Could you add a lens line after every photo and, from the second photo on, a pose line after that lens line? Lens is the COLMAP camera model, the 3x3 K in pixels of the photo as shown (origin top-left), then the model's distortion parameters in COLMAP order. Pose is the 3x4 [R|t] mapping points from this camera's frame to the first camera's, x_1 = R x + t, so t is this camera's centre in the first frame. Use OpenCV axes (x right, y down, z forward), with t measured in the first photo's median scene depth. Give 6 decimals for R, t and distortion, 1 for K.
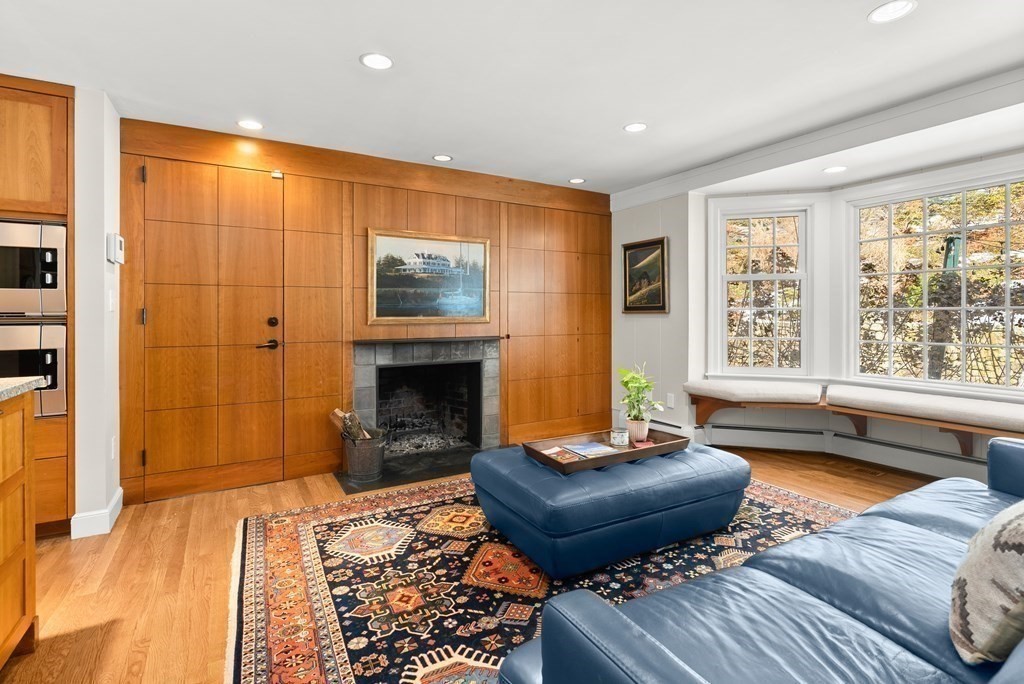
lens RADIAL K [[482.0, 0, 508.0], [0, 482.0, 313.1], [0, 0, 1]] dist [-0.005525, 0.001722]
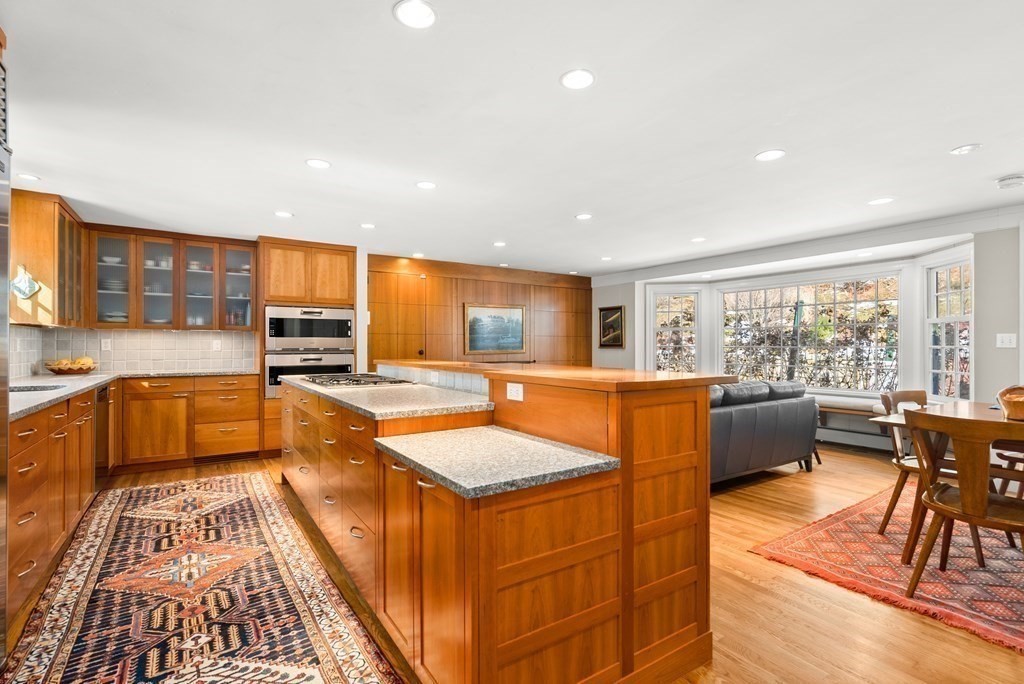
lens RADIAL K [[482.0, 0, 511.9], [0, 482.0, 347.4], [0, 0, 1]] dist [-0.005525, 0.001722]
pose [[0.998394, 0.004272, 0.056497, -0.289970], [-0.004710, 0.999960, 0.007629, -0.023672], [-0.056463, -0.007883, 0.998374, -1.202955]]
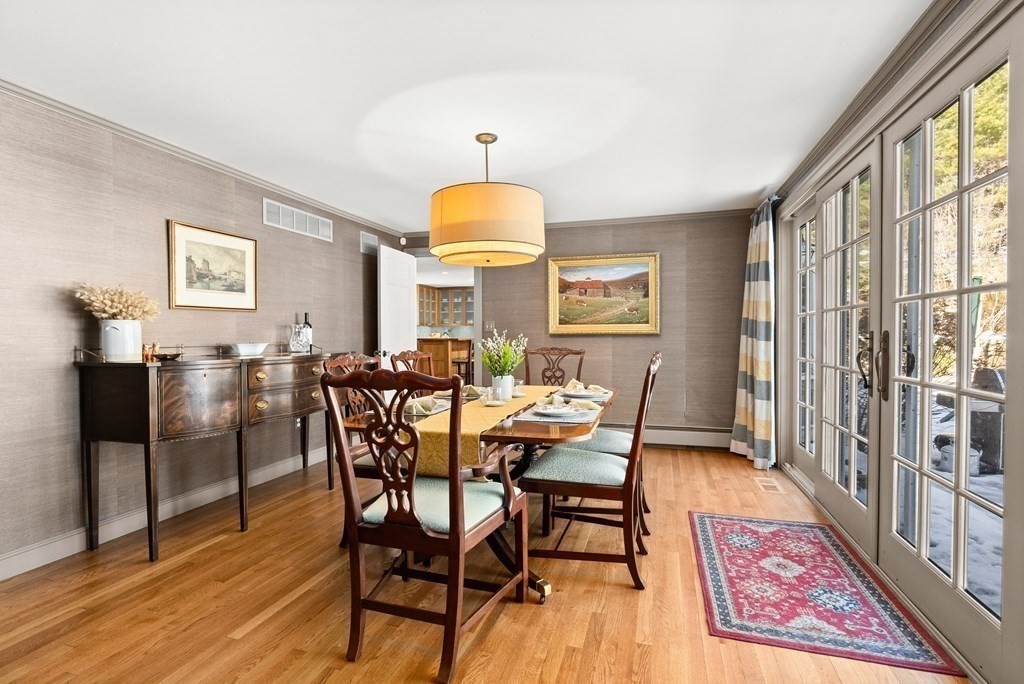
lens RADIAL K [[482.0, 0, 513.1], [0, 482.0, 341.5], [0, 0, 1]] dist [-0.005525, 0.001722]
pose [[0.682773, 0.013016, -0.730515, 2.285119], [0.002288, 0.999798, 0.019952, -0.005913], [0.730627, -0.015294, 0.682605, -2.122606]]
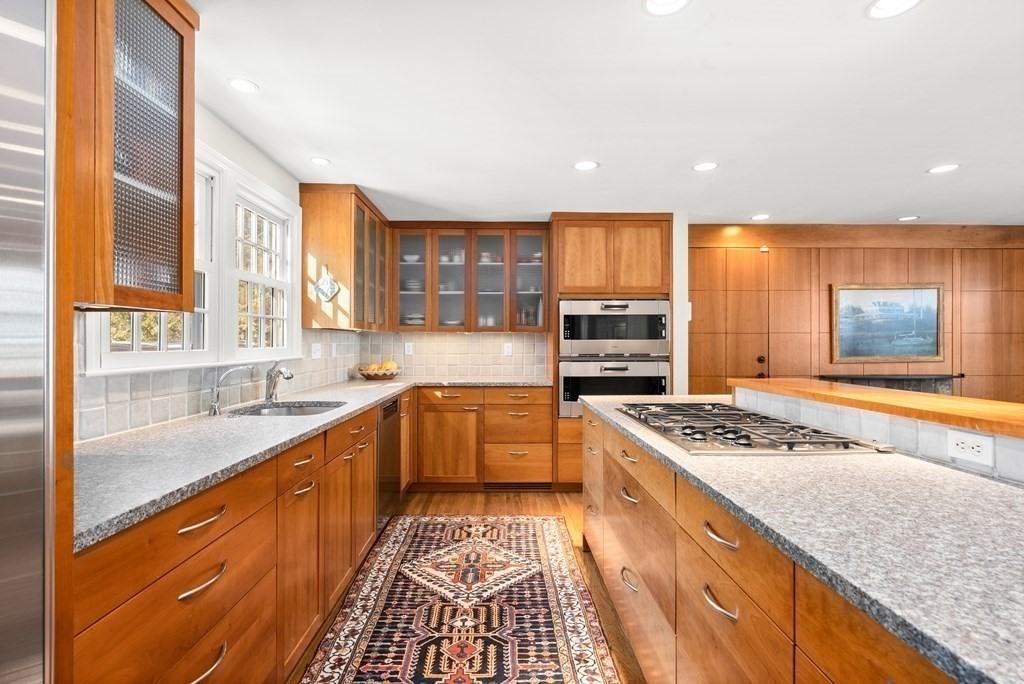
lens RADIAL K [[482.0, 0, 506.9], [0, 482.0, 340.5], [0, 0, 1]] dist [-0.005525, 0.001722]
pose [[0.872856, 0.000922, -0.487976, -0.566124], [-0.001203, 0.999999, -0.000263, -0.042263], [0.487976, 0.000817, 0.872857, -0.638780]]
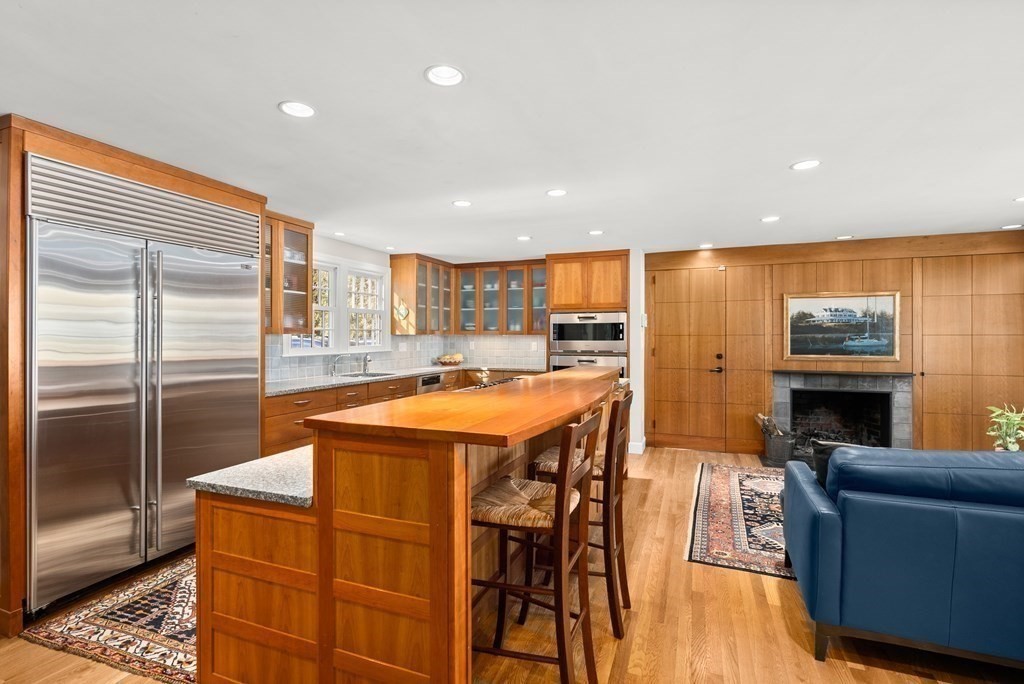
lens RADIAL K [[482.0, 0, 498.0], [0, 482.0, 335.9], [0, 0, 1]] dist [-0.005525, 0.001722]
pose [[0.607972, 0.002627, -0.793954, 0.466379], [0.001482, 0.999989, 0.004443, -0.077138], [0.793957, -0.003878, 0.607961, -0.787812]]
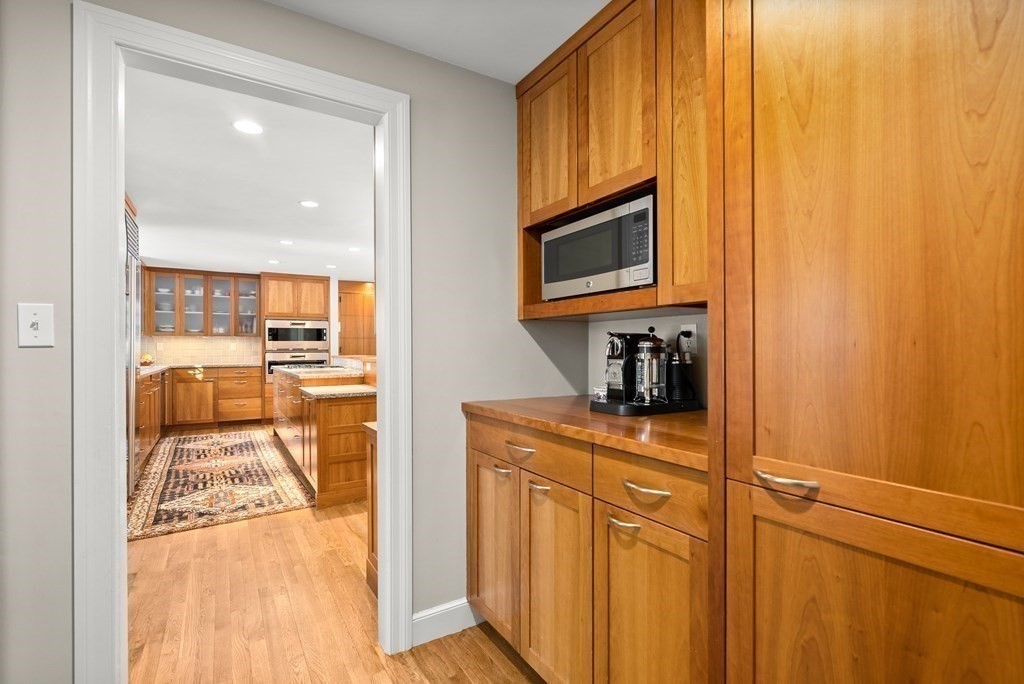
lens RADIAL K [[482.0, 0, 514.6], [0, 482.0, 351.7], [0, 0, 1]] dist [-0.005525, 0.001722]
pose [[0.999678, -0.000250, 0.025378, 0.215806], [-0.000036, 0.999937, 0.011258, -0.014575], [-0.025379, -0.011255, 0.999615, -2.070565]]
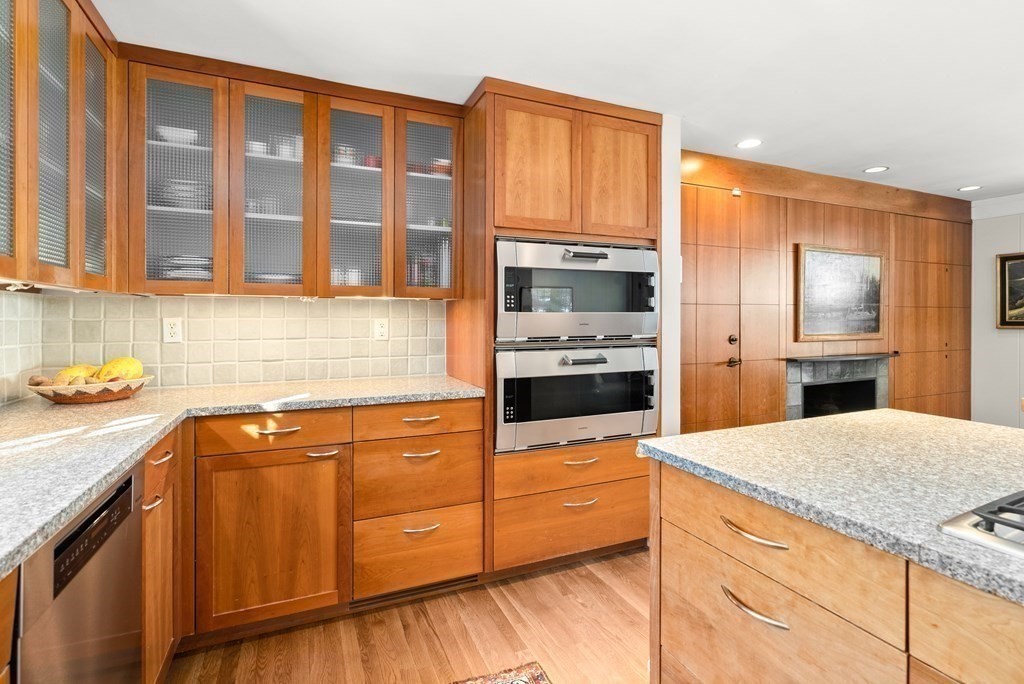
lens RADIAL K [[482.0, 0, 504.9], [0, 482.0, 317.9], [0, 0, 1]] dist [-0.005525, 0.001722]
pose [[0.993221, 0.002406, -0.116219, -1.051026], [-0.001963, 0.999990, 0.003926, -0.038219], [0.116227, -0.003671, 0.993216, -0.059639]]
